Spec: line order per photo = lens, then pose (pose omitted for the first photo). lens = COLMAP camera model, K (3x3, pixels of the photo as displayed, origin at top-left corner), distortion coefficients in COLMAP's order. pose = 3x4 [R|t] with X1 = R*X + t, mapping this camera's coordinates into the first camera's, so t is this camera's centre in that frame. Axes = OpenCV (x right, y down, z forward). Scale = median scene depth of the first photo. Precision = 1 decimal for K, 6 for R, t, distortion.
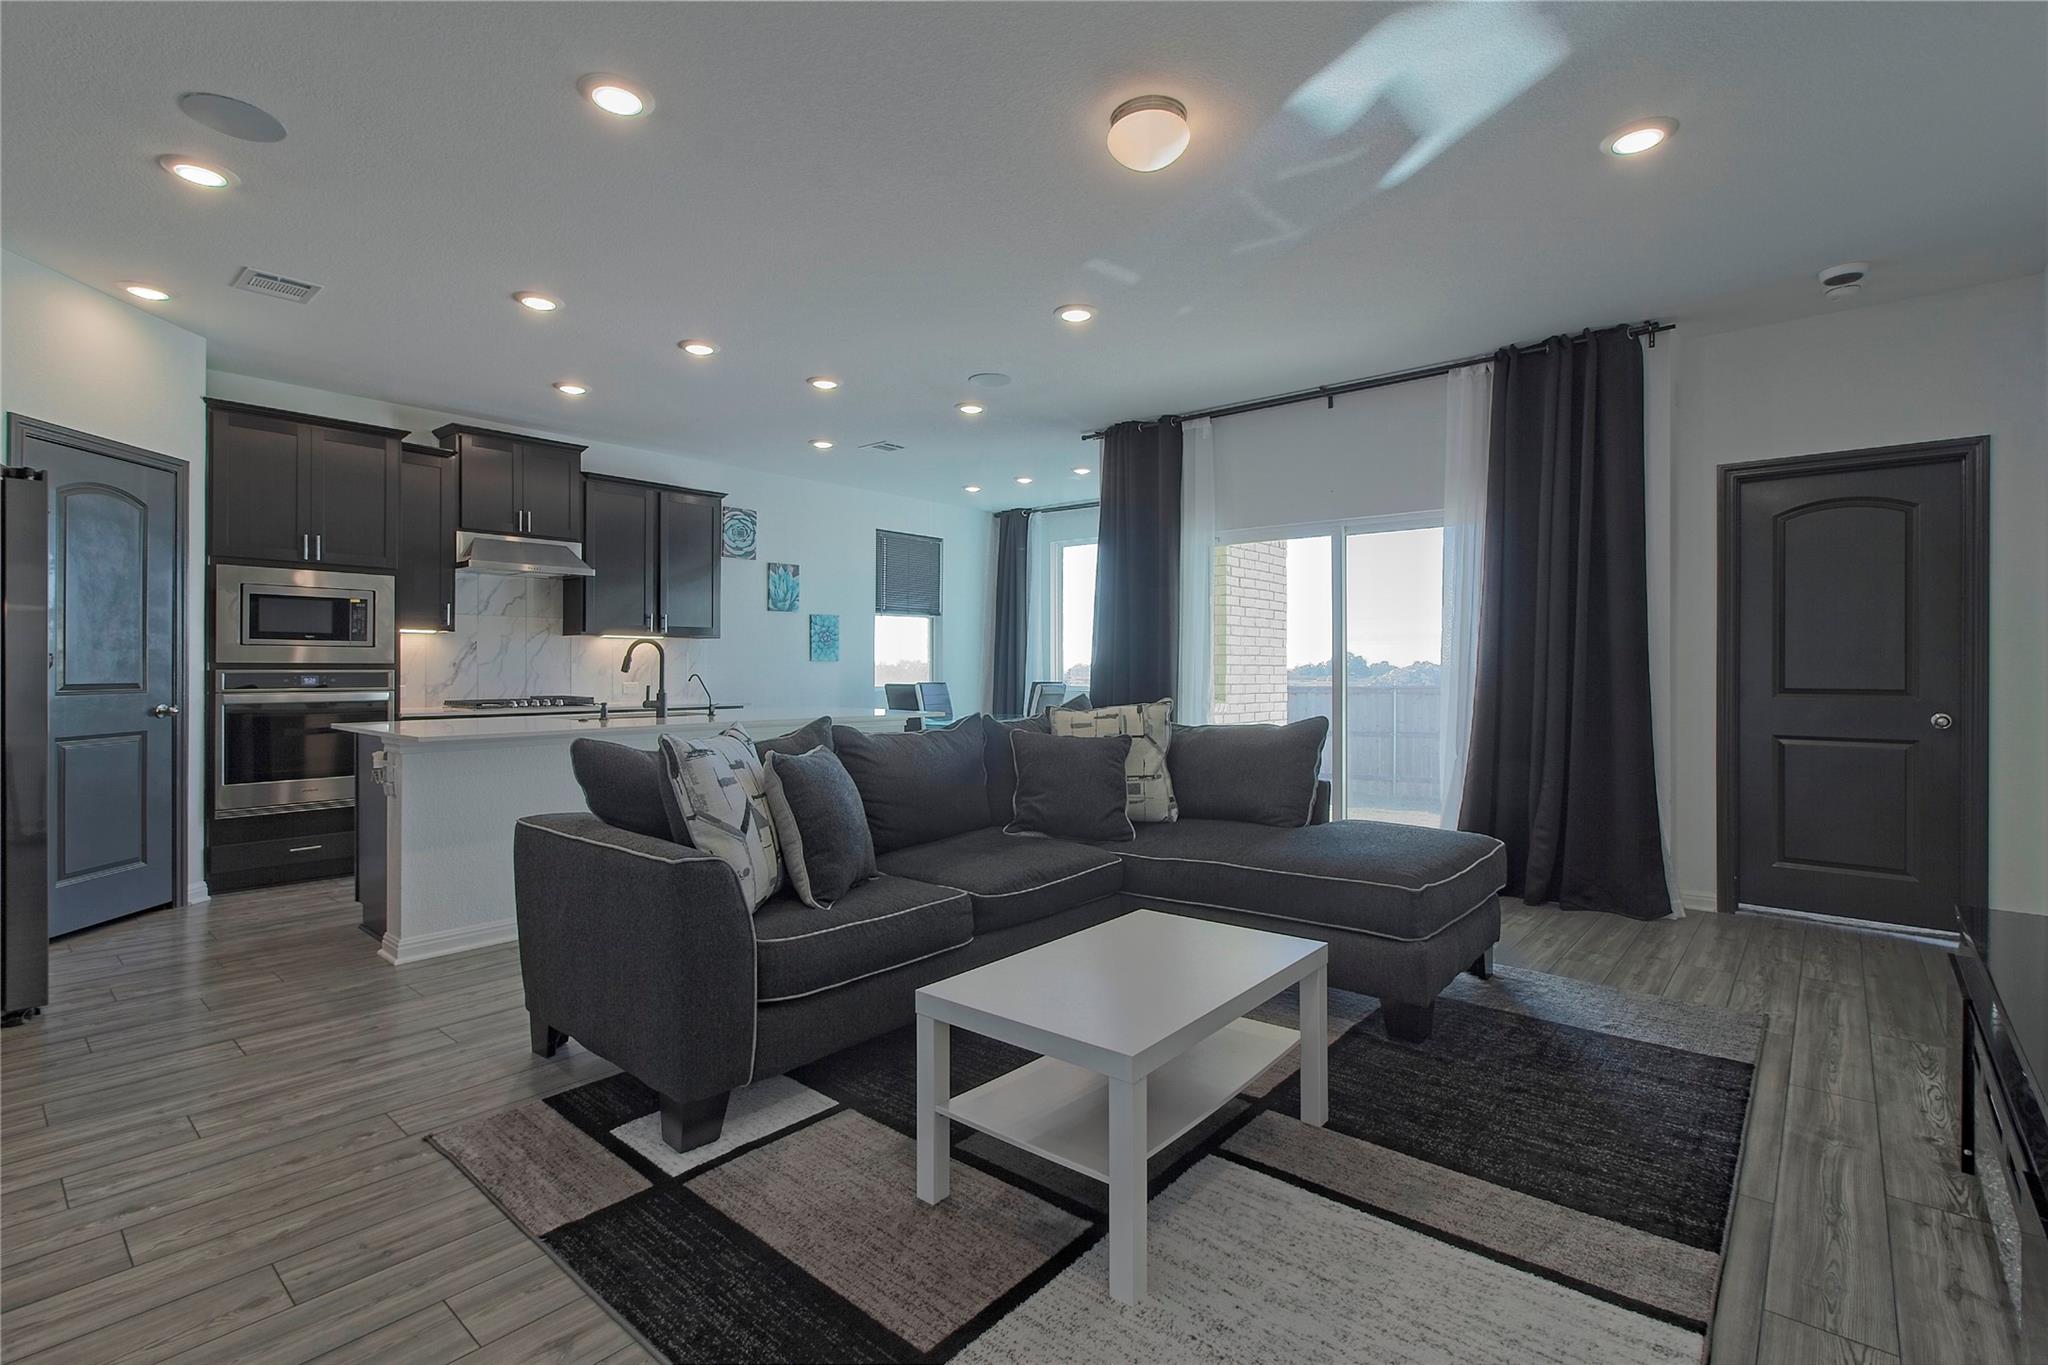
lens RADIAL K [[937.1, 0, 1019.2], [0, 937.1, 685.8], [0, 0, 1]] dist [0.007832, 0.000233]
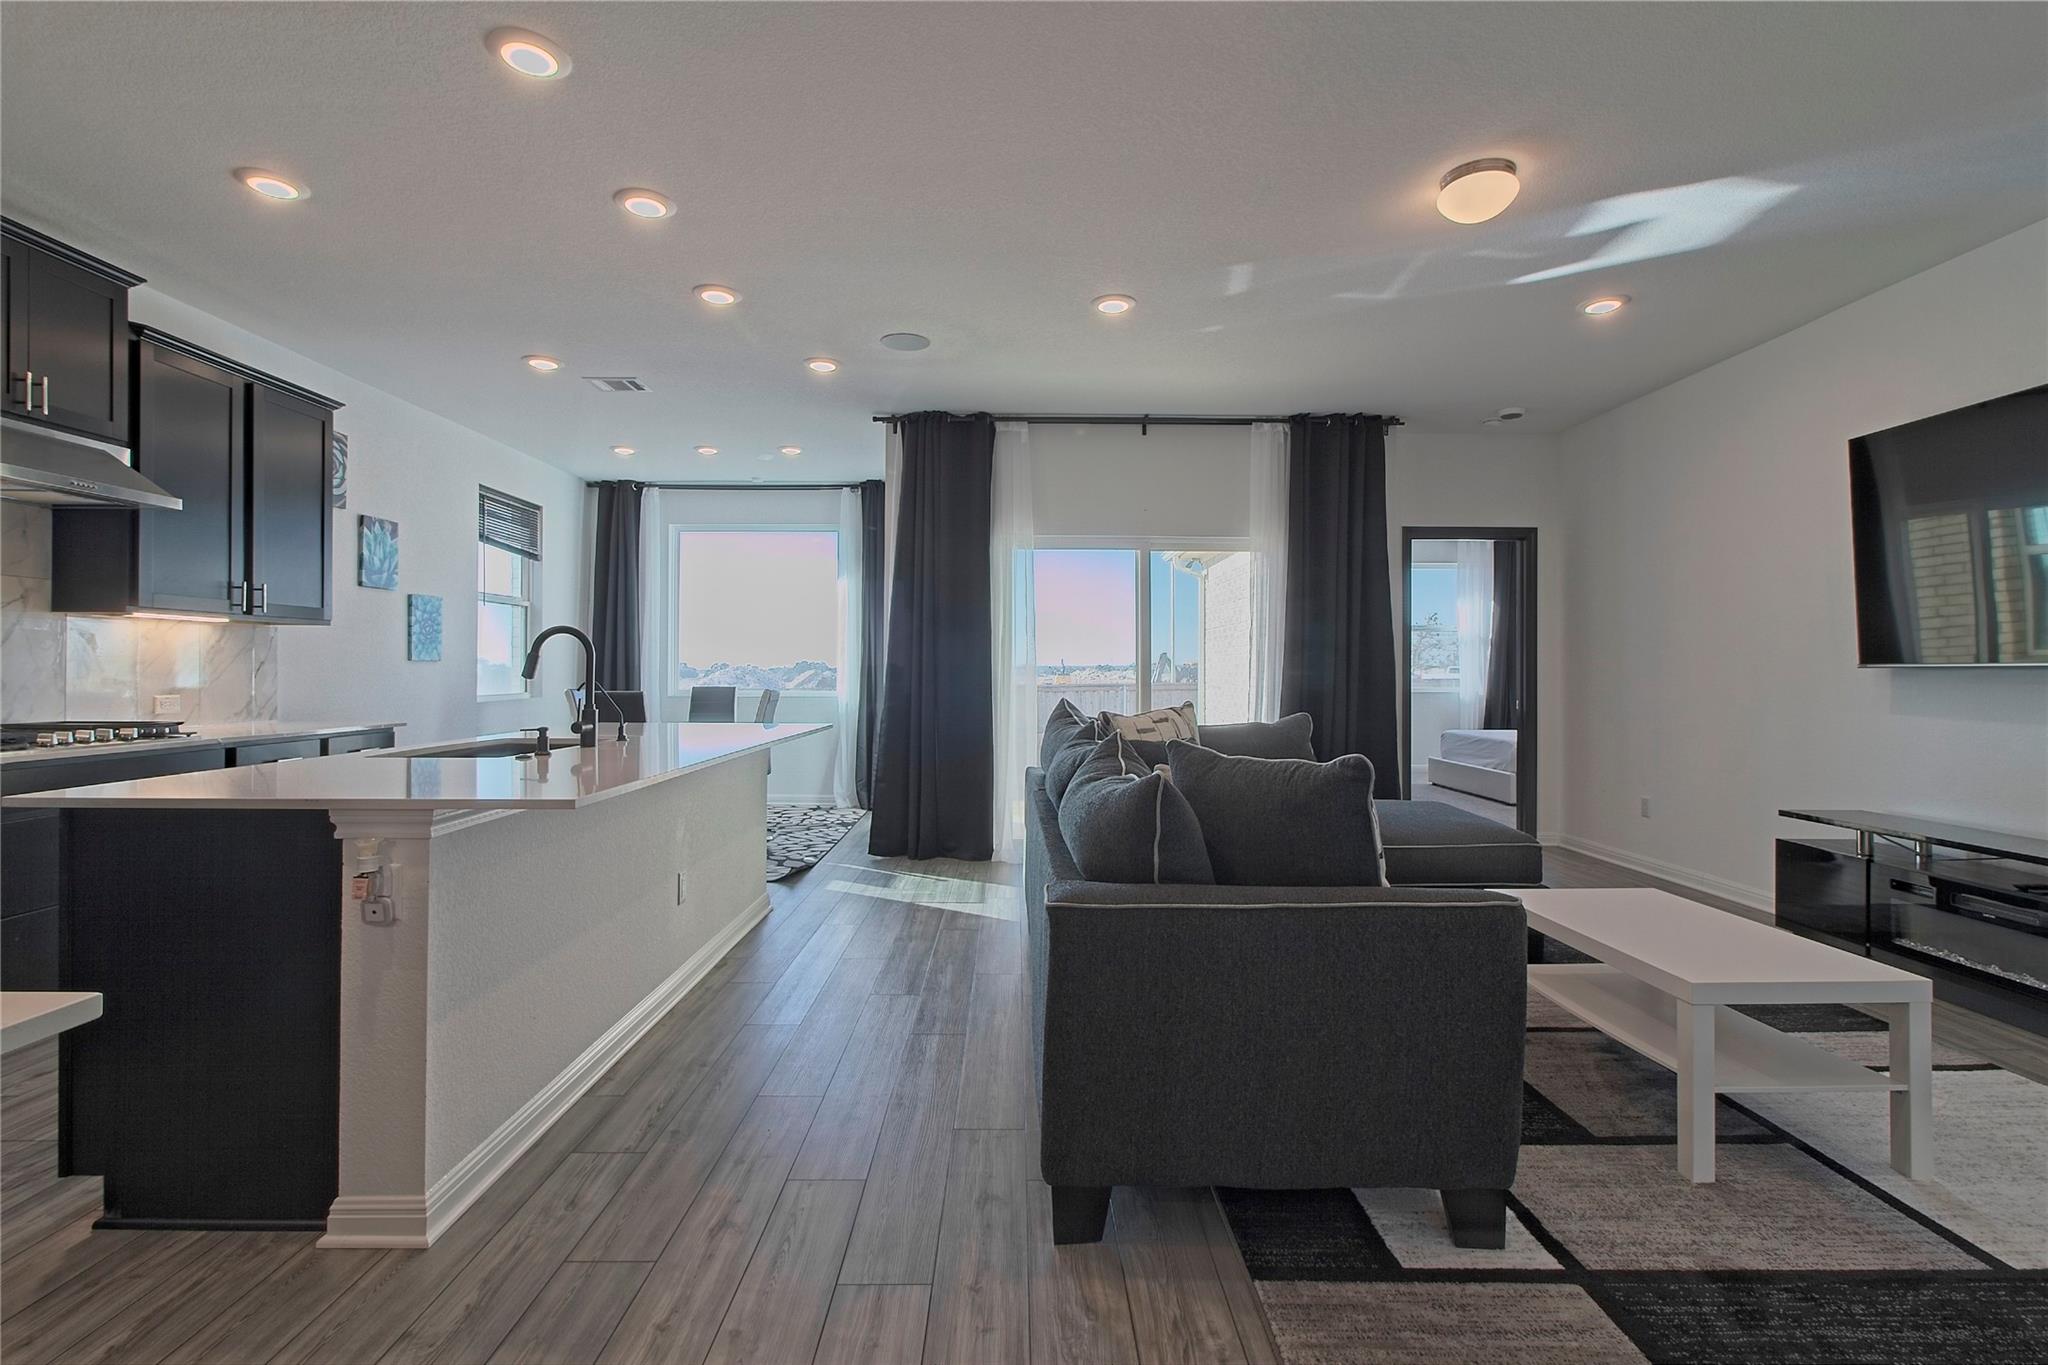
lens RADIAL K [[951.8, 0, 1017.1], [0, 951.8, 665.8], [0, 0, 1]] dist [-0.002141, 0.000065]
pose [[0.754005, 0.005198, 0.656849, -0.534233], [0.013928, 0.999617, -0.023899, -0.001160], [-0.656722, 0.027168, 0.753644, 0.275110]]
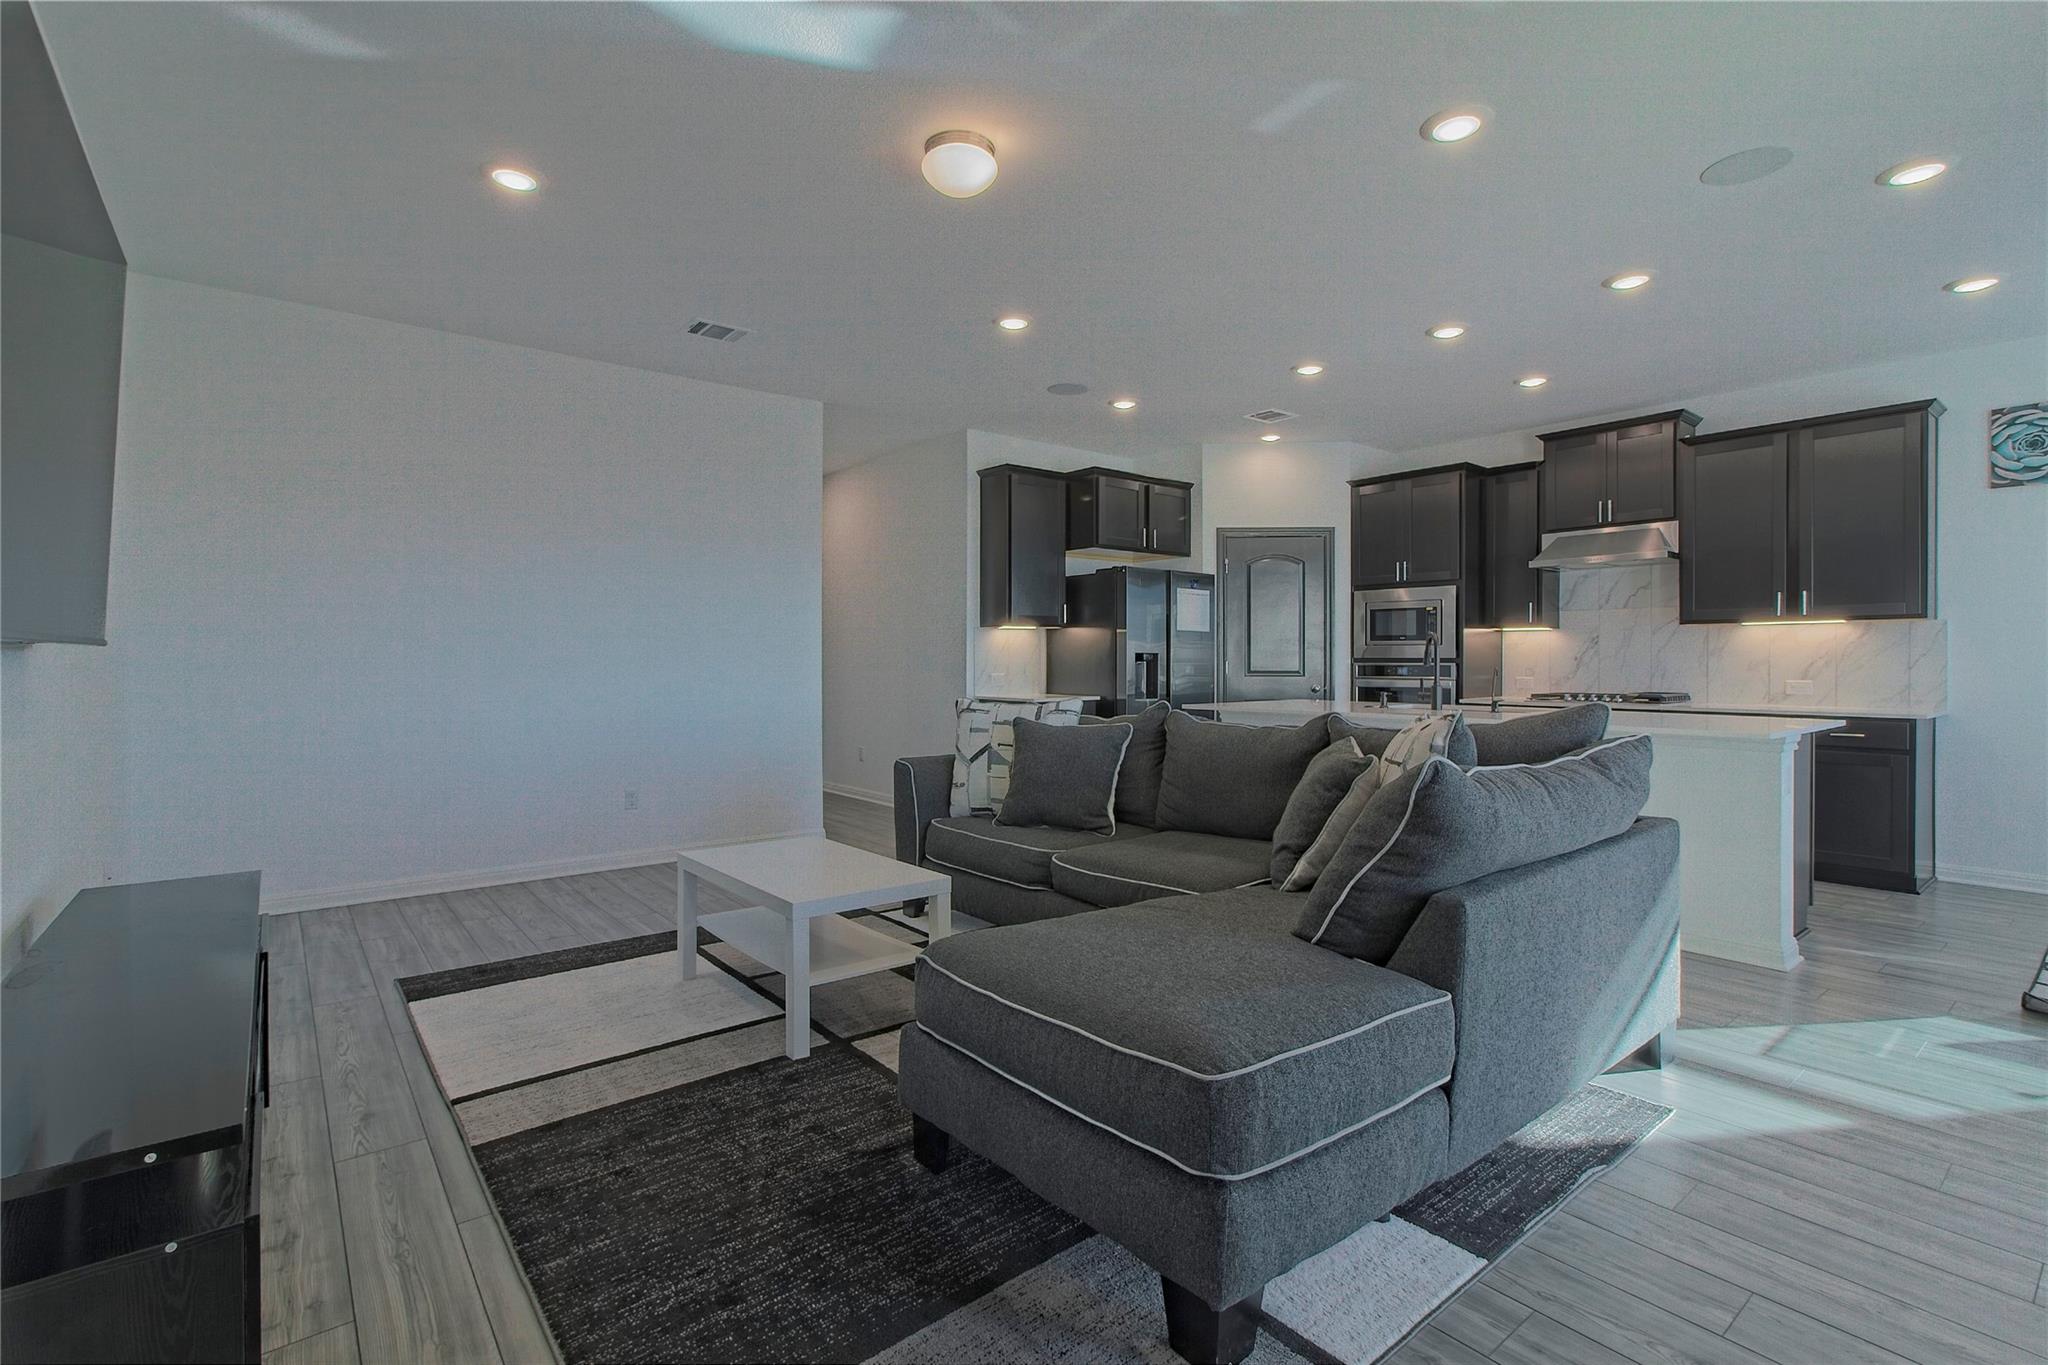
lens RADIAL K [[951.8, 0, 1017.1], [0, 951.8, 665.8], [0, 0, 1]] dist [-0.002141, 0.000065]
pose [[-0.185203, -0.000208, -0.982700, 0.633365], [-0.022385, 0.999741, 0.004007, -0.005525], [0.982445, 0.022740, -0.185160, 0.667190]]
